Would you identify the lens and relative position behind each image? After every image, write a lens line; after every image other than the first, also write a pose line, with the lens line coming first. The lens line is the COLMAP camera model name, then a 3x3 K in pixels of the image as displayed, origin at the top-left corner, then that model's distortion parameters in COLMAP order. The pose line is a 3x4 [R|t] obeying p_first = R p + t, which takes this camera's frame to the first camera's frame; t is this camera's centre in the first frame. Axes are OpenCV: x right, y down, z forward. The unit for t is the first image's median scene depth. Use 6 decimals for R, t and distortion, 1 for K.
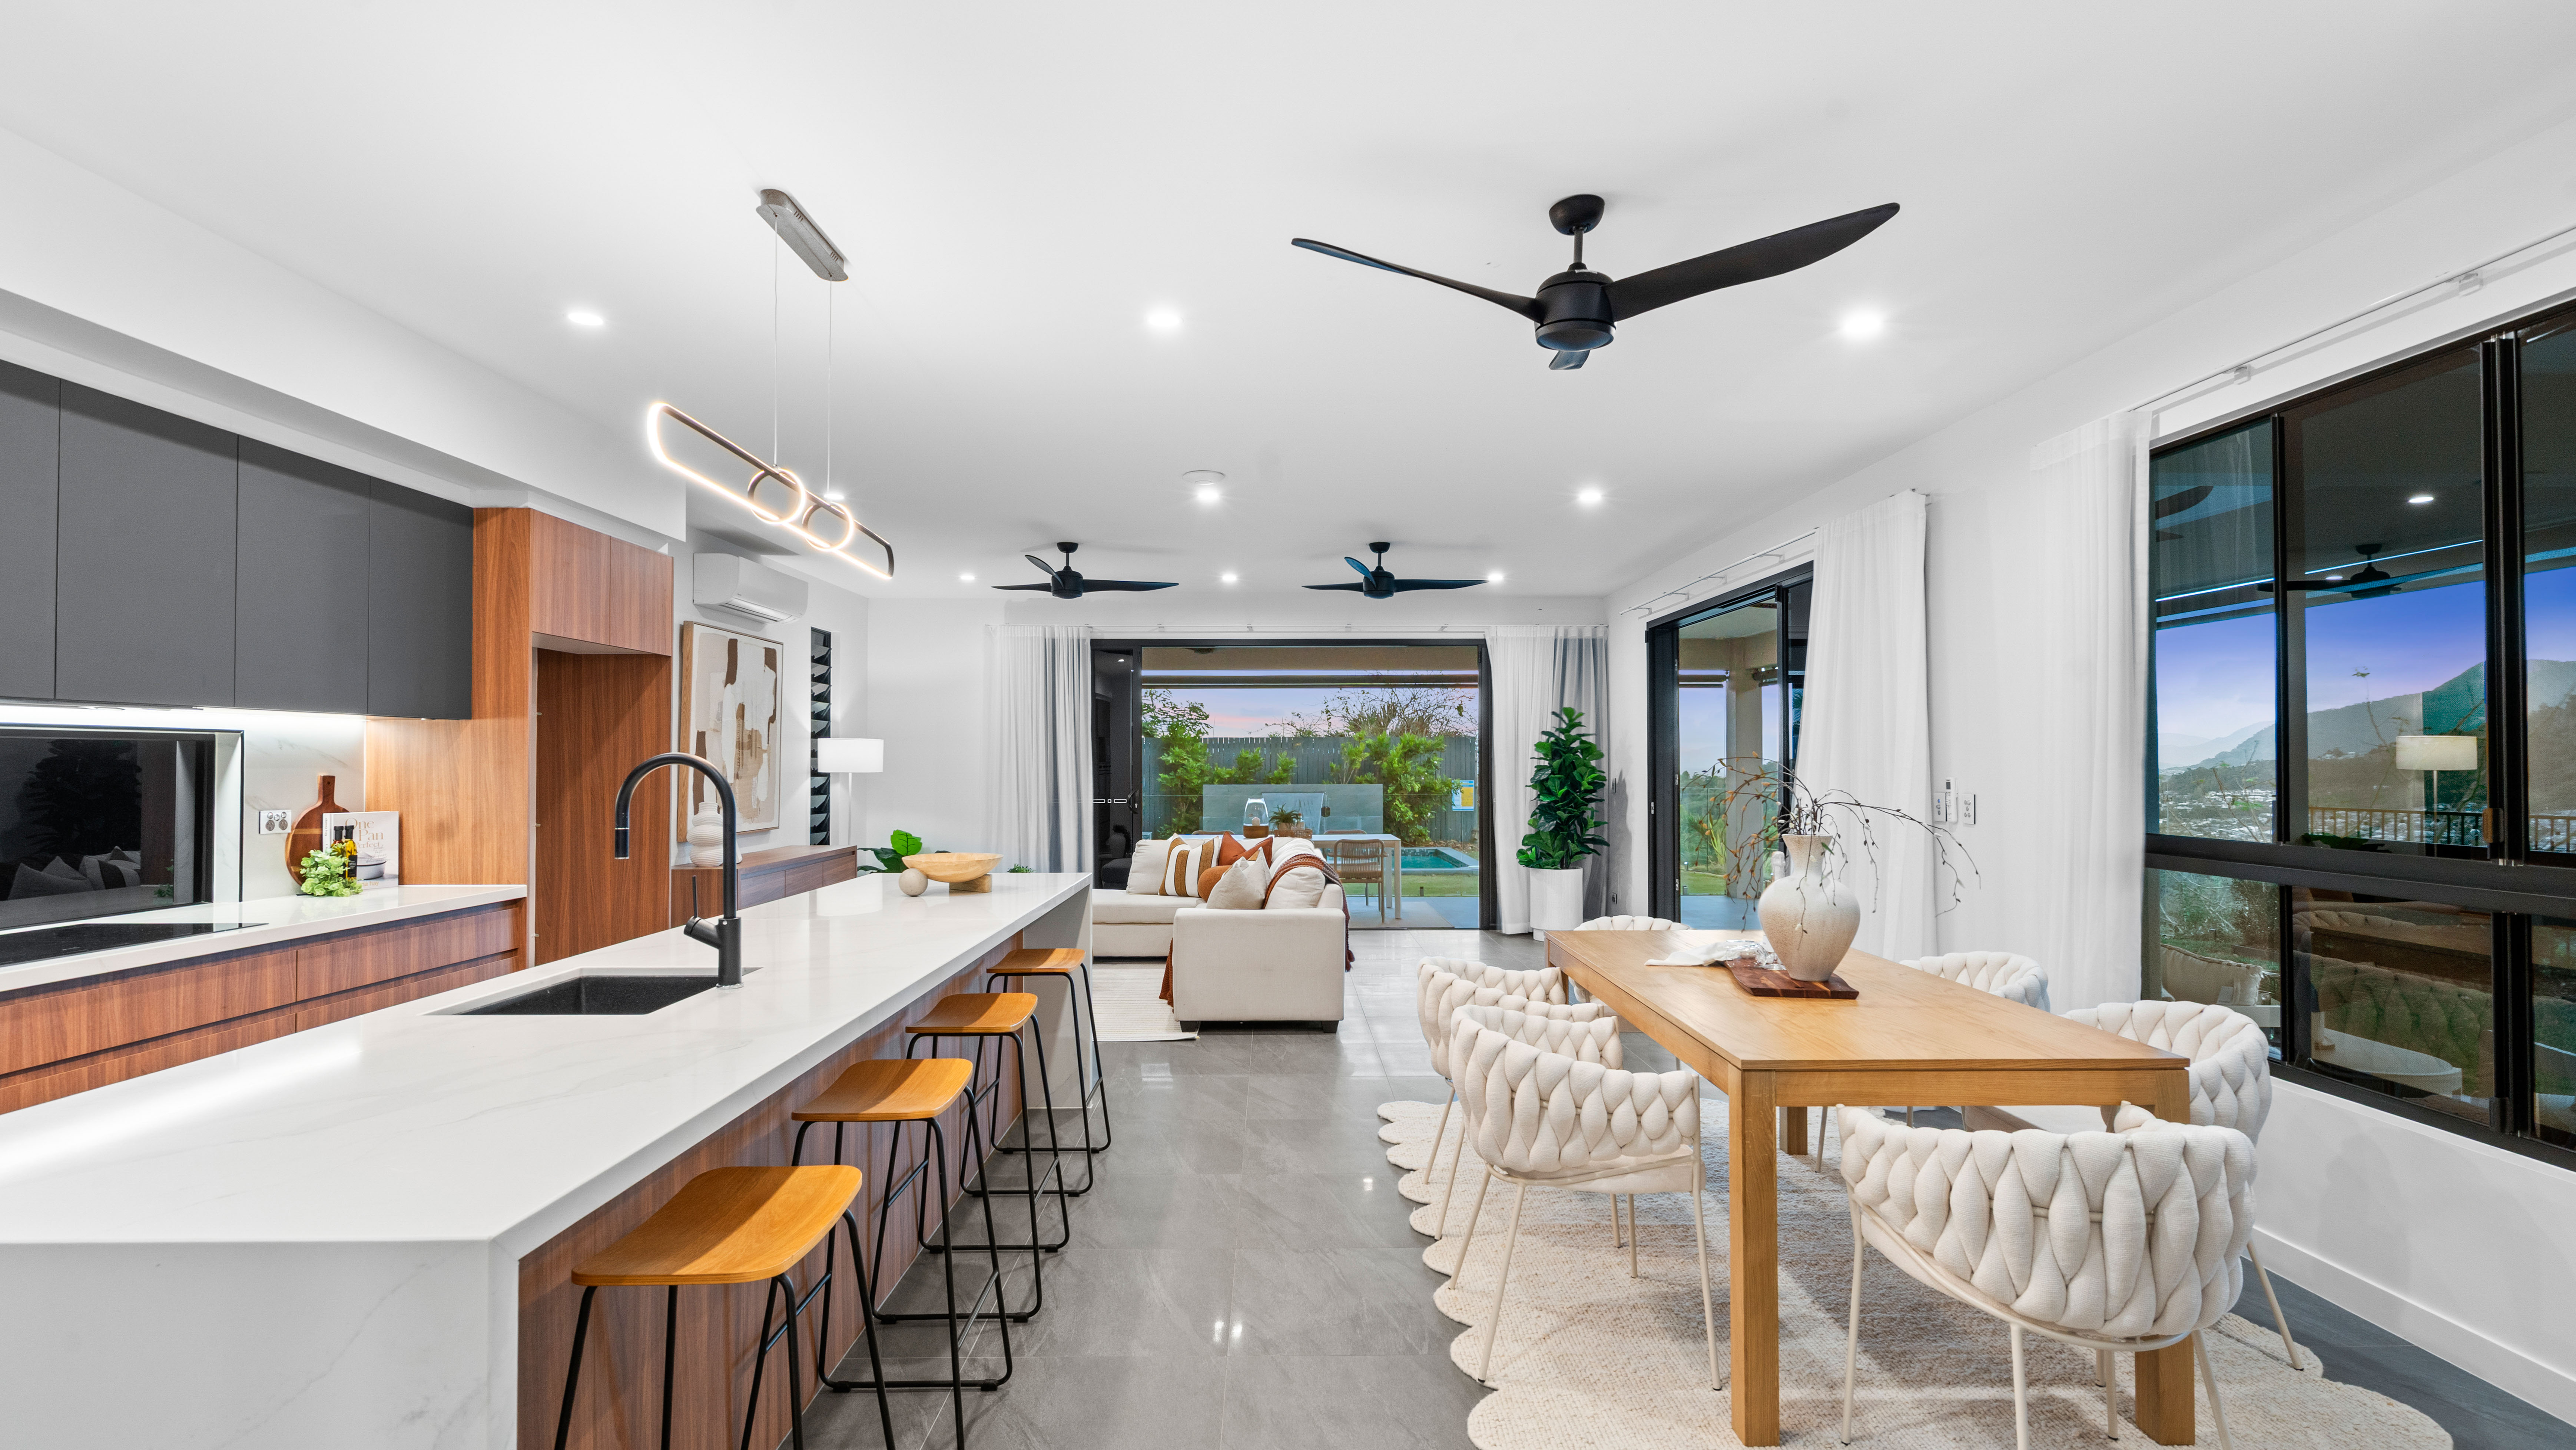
lens RADIAL K [[1179.5, 0, 1281.0], [0, 1179.5, 740.2], [0, 0, 1]] dist [-0.003408, 0.001840]
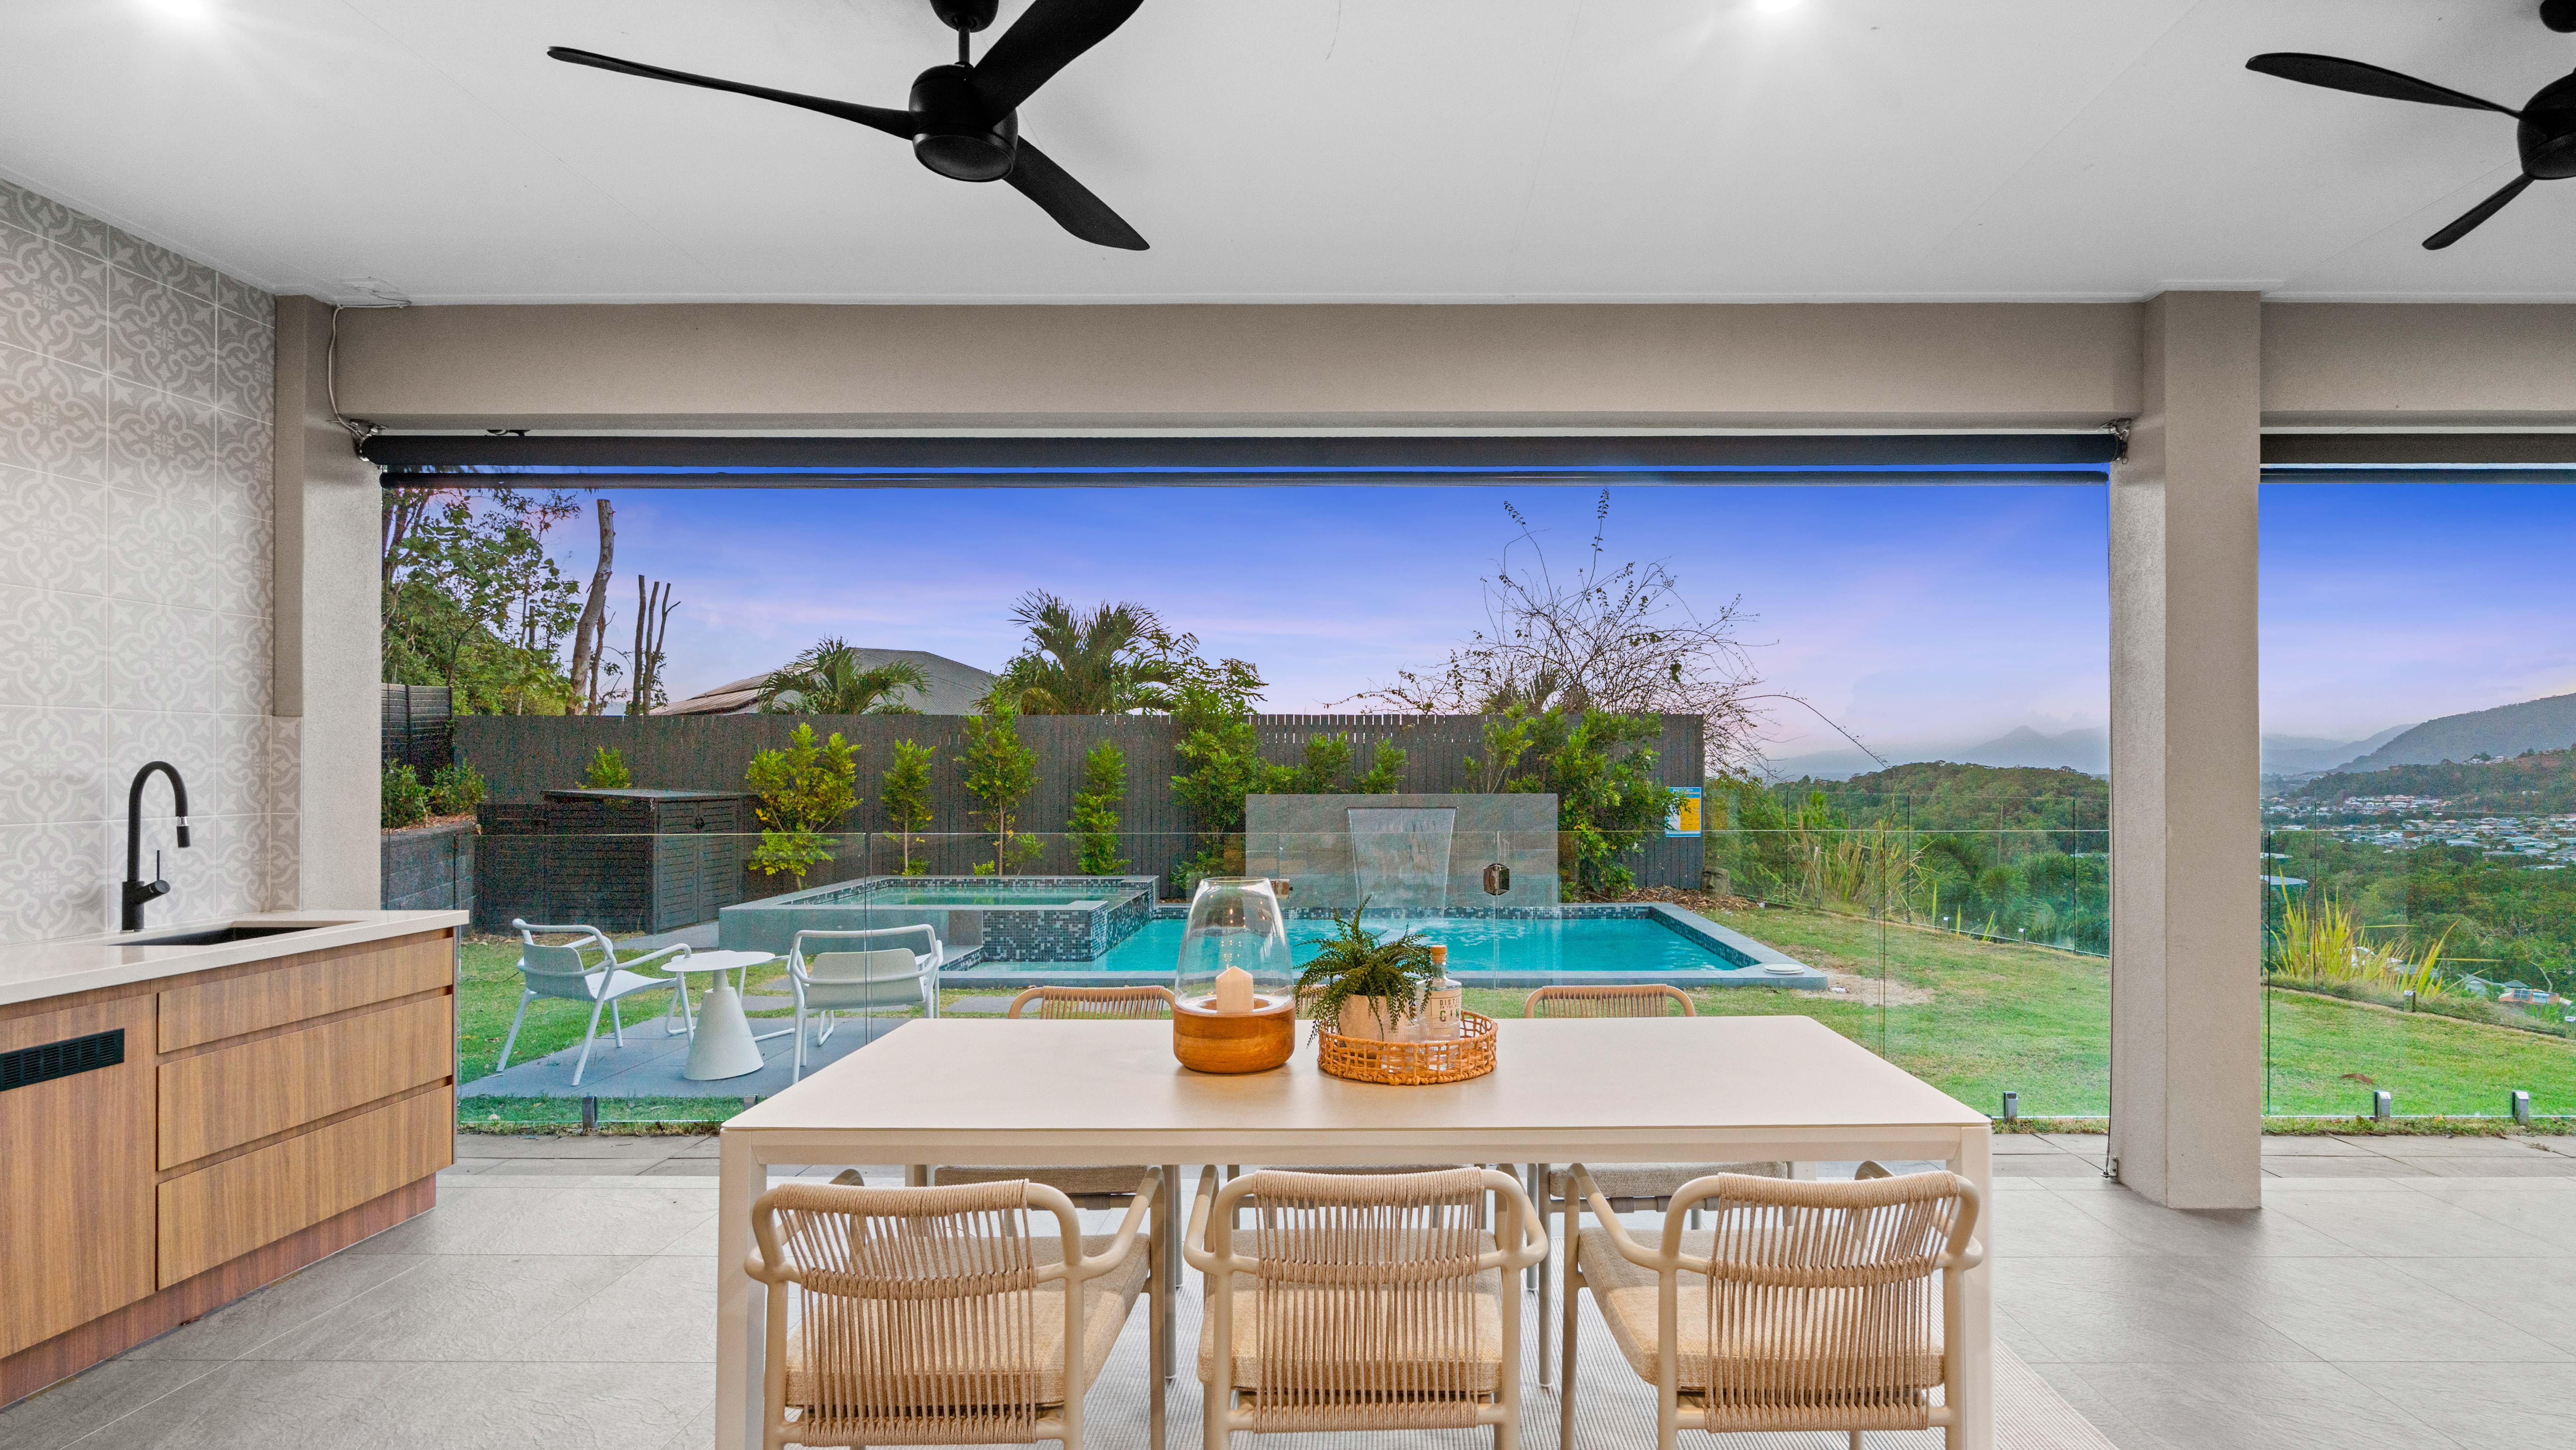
lens RADIAL K [[1179.5, 0, 1377.0], [0, 1179.5, 754.3], [0, 0, 1]] dist [-0.003408, 0.001840]
pose [[0.999960, -0.000374, -0.008899, 0.010055], [0.000442, 0.999971, 0.007653, 0.040714], [0.008896, -0.007657, 0.999931, 1.269959]]
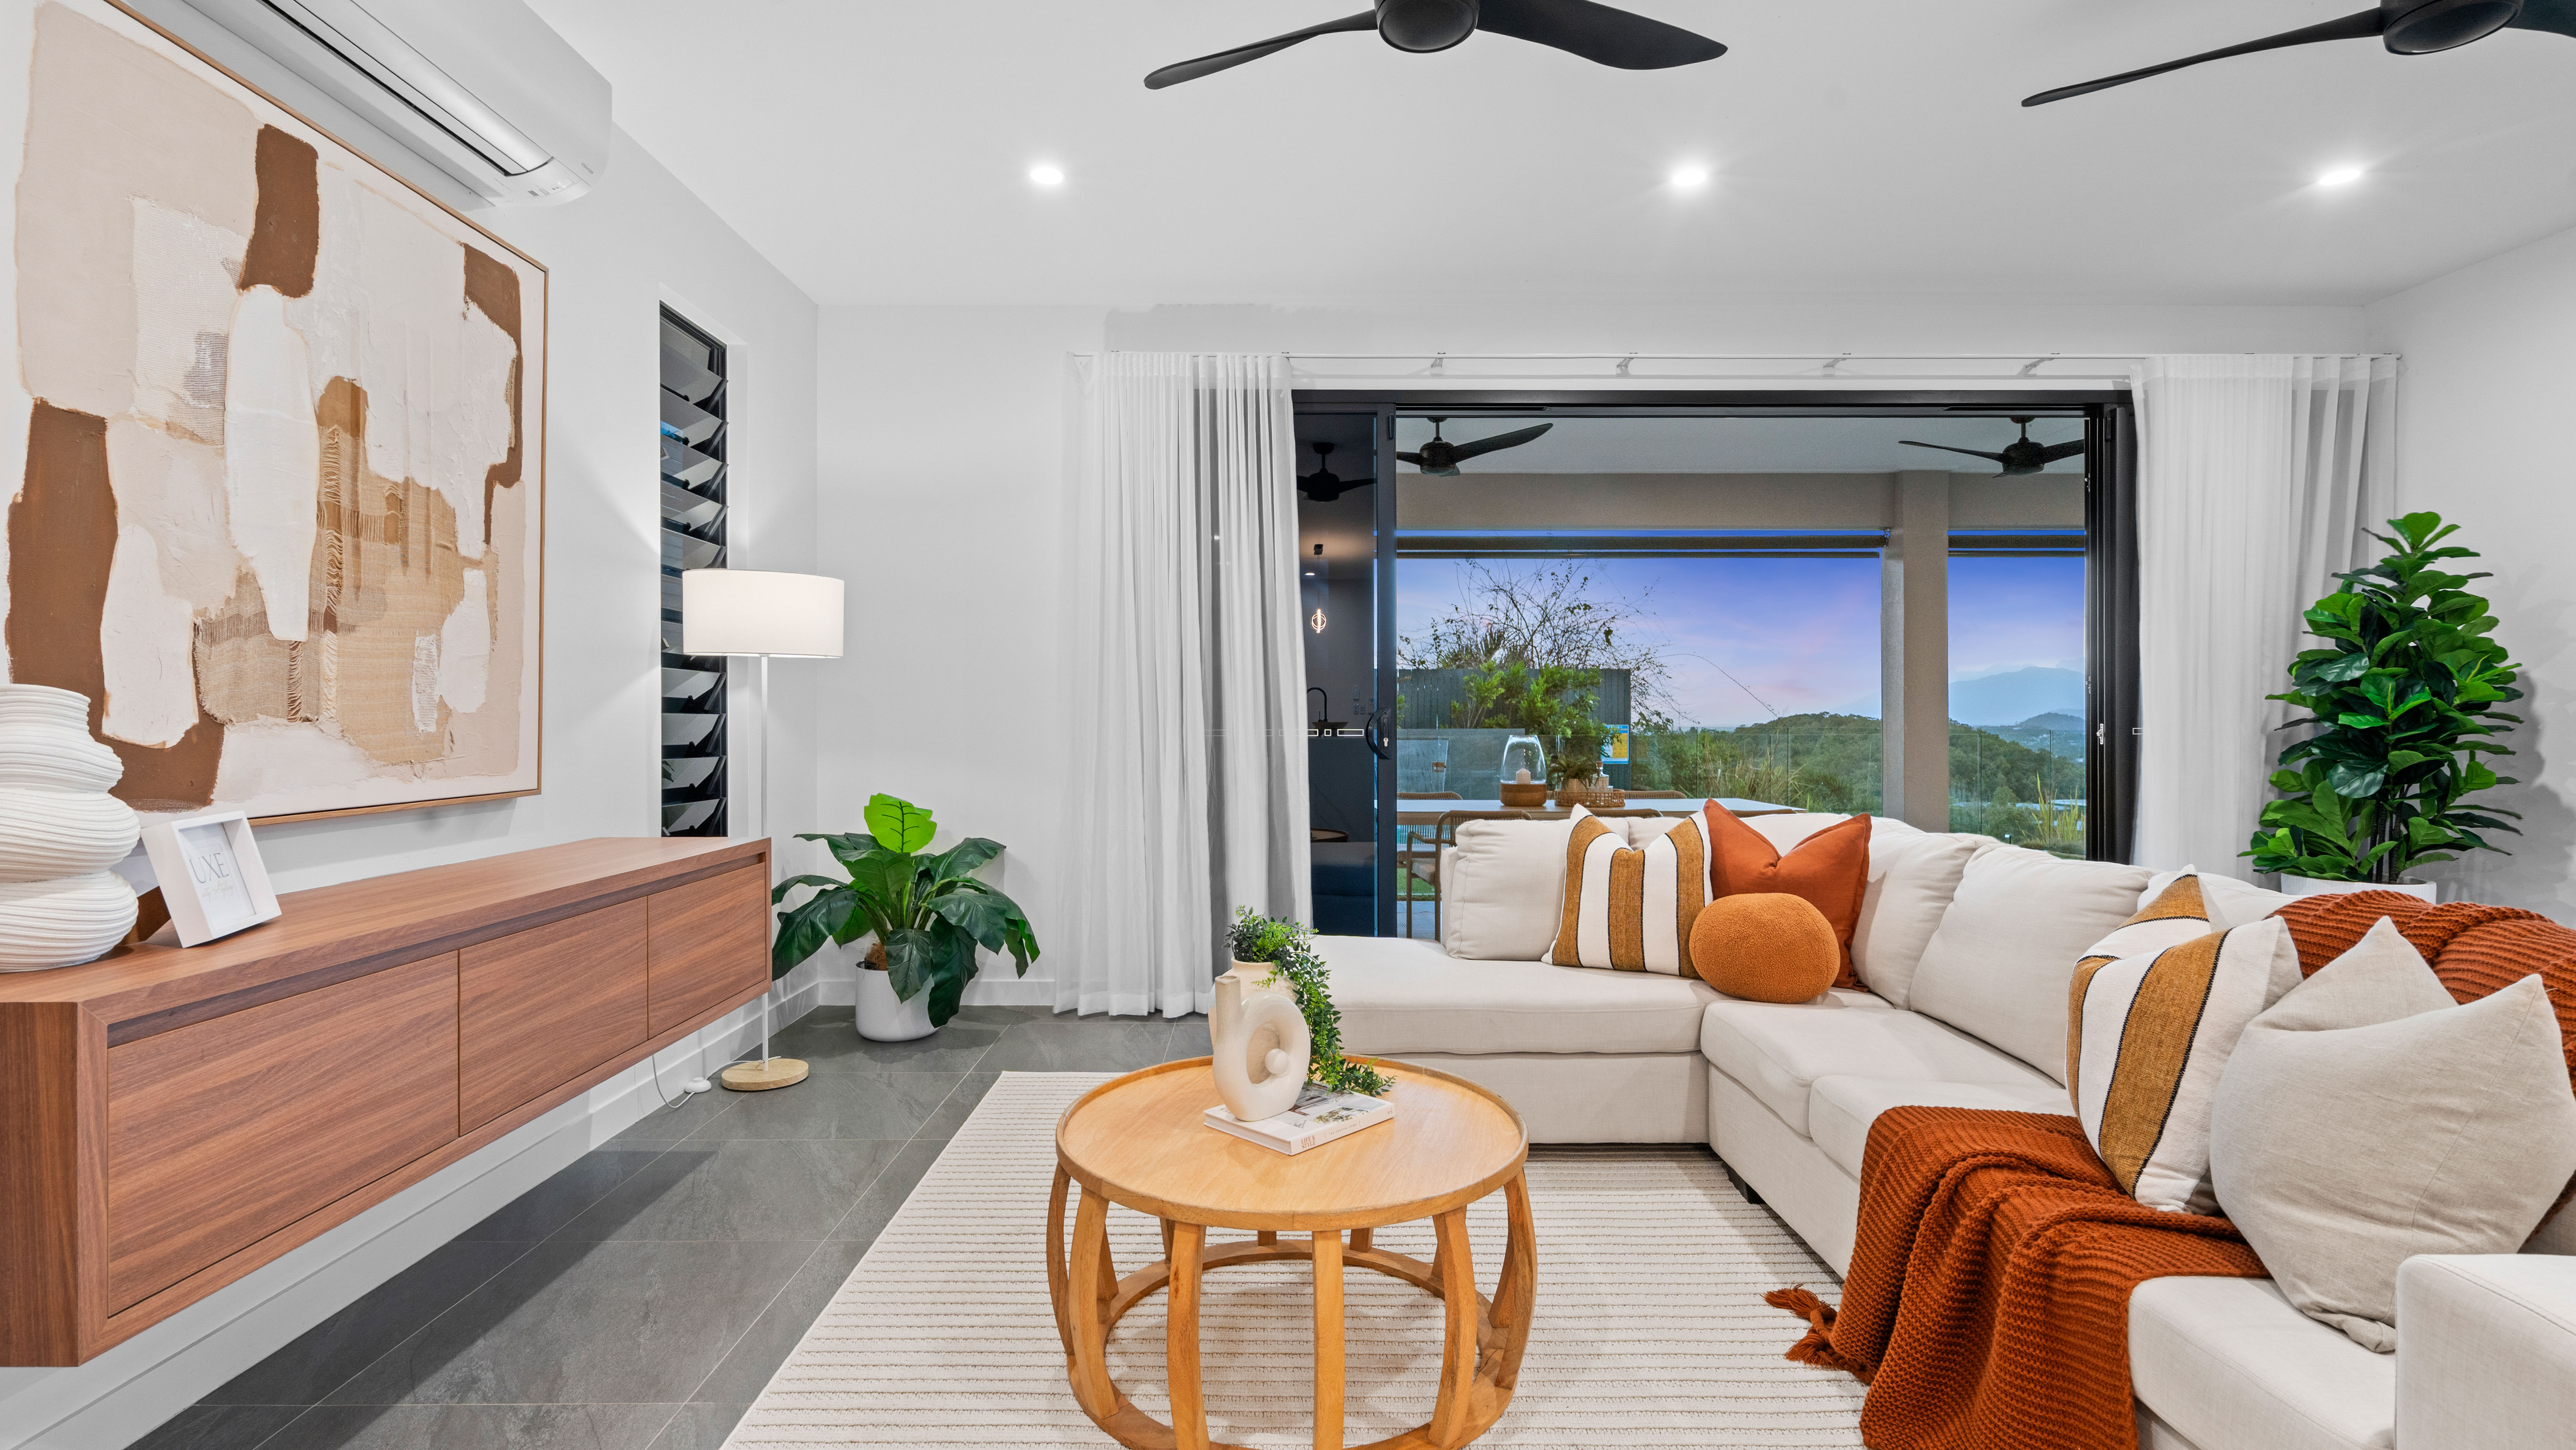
lens RADIAL K [[1179.5, 0, 1277.4], [0, 1179.5, 726.6], [0, 0, 1]] dist [-0.003408, 0.001840]
pose [[0.999998, -0.000497, 0.001972, -0.224944], [0.000448, 0.999690, 0.024889, 0.050053], [-0.001984, -0.024888, 0.999688, 0.707845]]
